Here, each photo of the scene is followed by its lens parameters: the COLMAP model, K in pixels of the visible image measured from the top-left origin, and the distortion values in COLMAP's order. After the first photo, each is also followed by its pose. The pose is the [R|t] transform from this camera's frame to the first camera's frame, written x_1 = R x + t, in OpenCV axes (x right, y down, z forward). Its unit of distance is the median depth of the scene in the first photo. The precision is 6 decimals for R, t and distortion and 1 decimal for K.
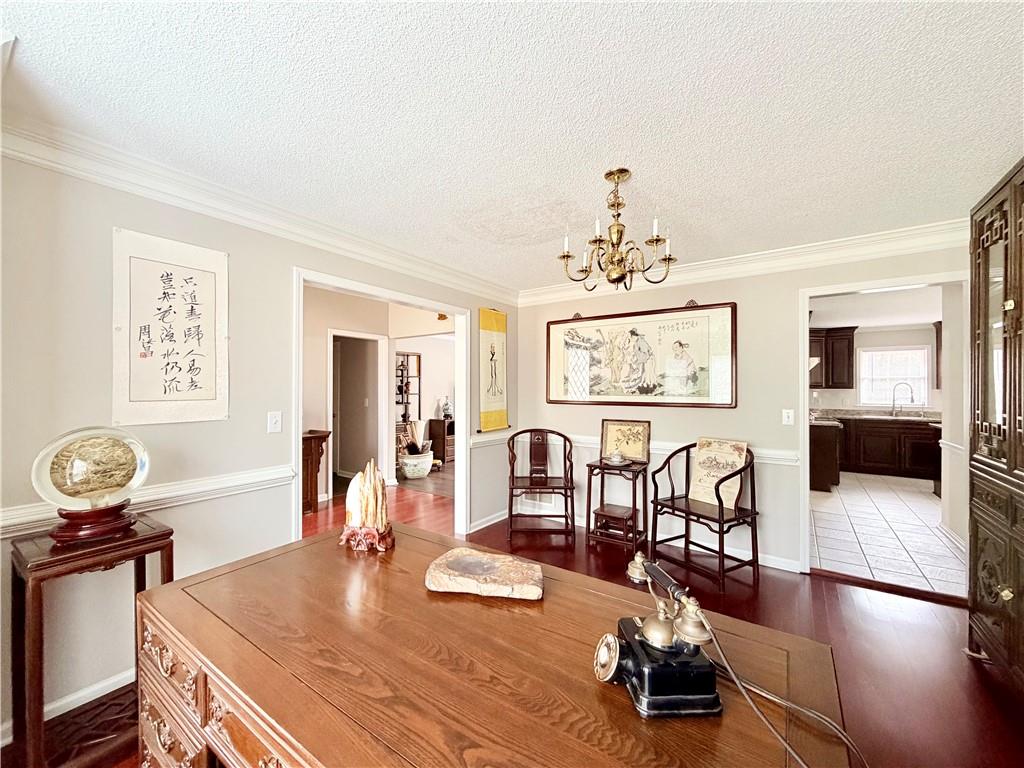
lens RADIAL K [[407.7, 0, 512.0], [0, 407.7, 384.0], [0, 0, 1]] dist [0.000055, -0.000009]
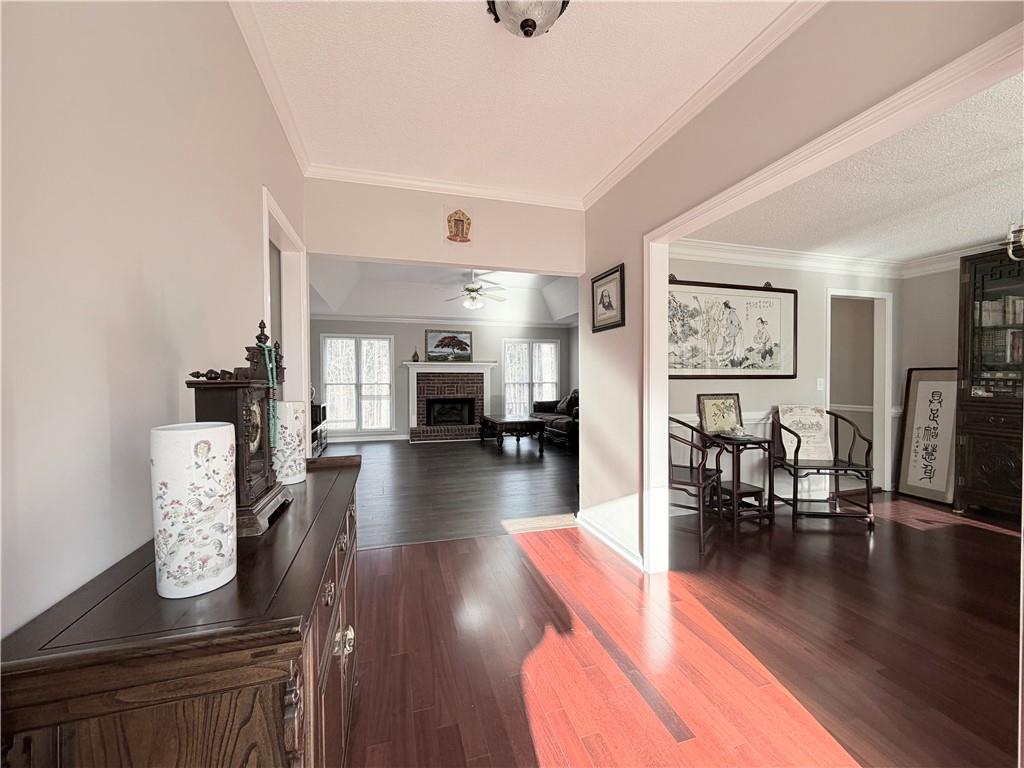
lens RADIAL K [[407.7, 0, 512.0], [0, 407.7, 384.0], [0, 0, 1]] dist [0.000055, -0.000009]
pose [[0.627477, -0.018290, 0.778420, -0.809165], [-0.006068, 0.999579, 0.028378, 0.041031], [-0.778611, -0.022530, 0.627102, 0.790915]]
